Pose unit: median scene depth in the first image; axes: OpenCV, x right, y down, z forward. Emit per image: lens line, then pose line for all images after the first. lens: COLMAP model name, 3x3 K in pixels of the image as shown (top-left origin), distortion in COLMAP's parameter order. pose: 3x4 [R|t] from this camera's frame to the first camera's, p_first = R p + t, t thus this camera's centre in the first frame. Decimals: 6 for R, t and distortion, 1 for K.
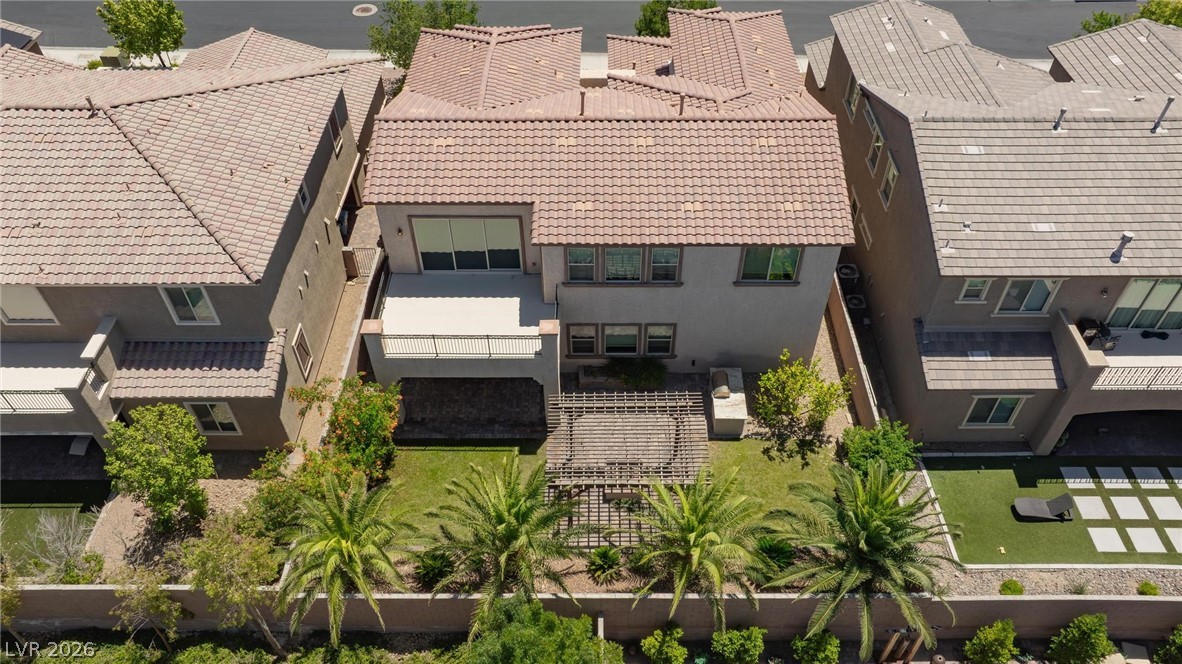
lens RADIAL K [[837.4, 0, 593.9], [0, 837.4, 325.4], [0, 0, 1]] dist [-0.034800, 0.038488]
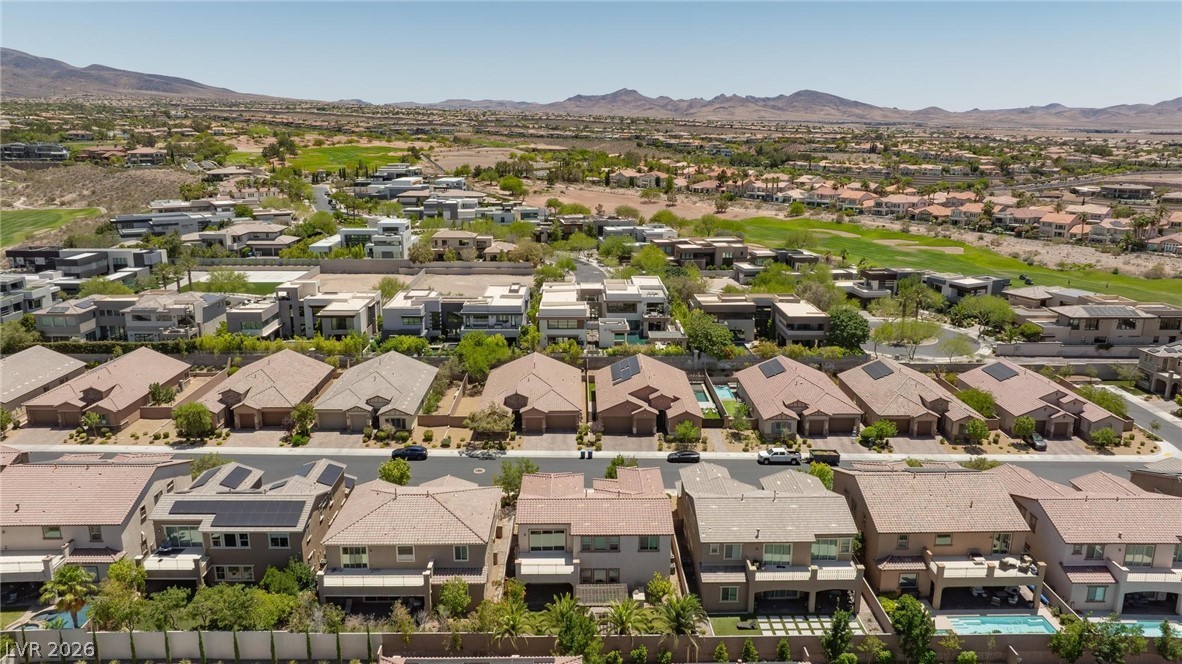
lens RADIAL K [[837.4, 0, 593.9], [0, 837.4, 325.4], [0, 0, 1]] dist [-0.034800, 0.038488]
pose [[0.999703, 0.002962, 0.024209, -0.064240], [0.010283, 0.848893, -0.528465, 0.854122], [-0.022116, 0.528557, 0.848610, -1.982383]]
